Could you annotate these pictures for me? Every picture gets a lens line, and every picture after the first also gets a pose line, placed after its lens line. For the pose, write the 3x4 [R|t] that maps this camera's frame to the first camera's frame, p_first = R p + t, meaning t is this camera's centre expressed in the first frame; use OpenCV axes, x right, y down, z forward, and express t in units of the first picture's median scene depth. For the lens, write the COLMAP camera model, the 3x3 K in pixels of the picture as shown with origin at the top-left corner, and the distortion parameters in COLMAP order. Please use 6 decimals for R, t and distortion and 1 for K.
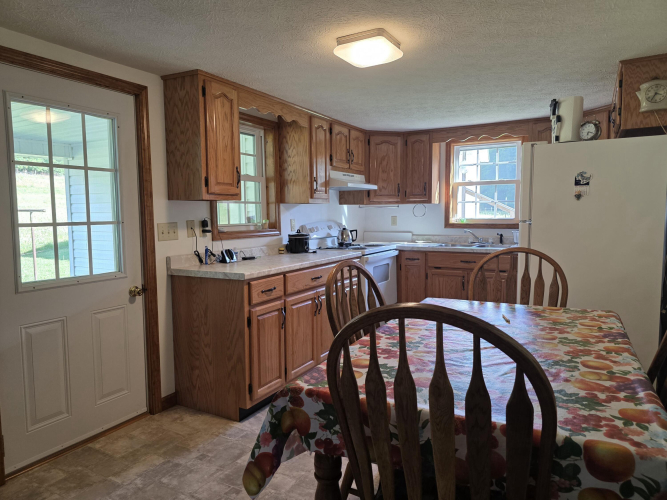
lens RADIAL K [[475.3, 0, 333.5], [0, 475.3, 250.0], [0, 0, 1]] dist [0.068118, -0.061164]
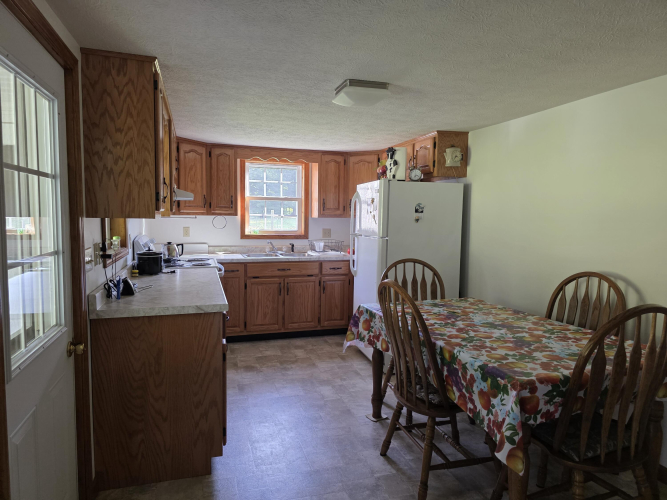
lens RADIAL K [[475.3, 0, 333.5], [0, 475.3, 250.0], [0, 0, 1]] dist [0.068118, -0.061164]
pose [[0.660912, -0.039860, 0.749404, -0.666826], [0.035867, 0.999125, 0.021510, -0.058780], [-0.749606, 0.012662, 0.661763, 0.238086]]
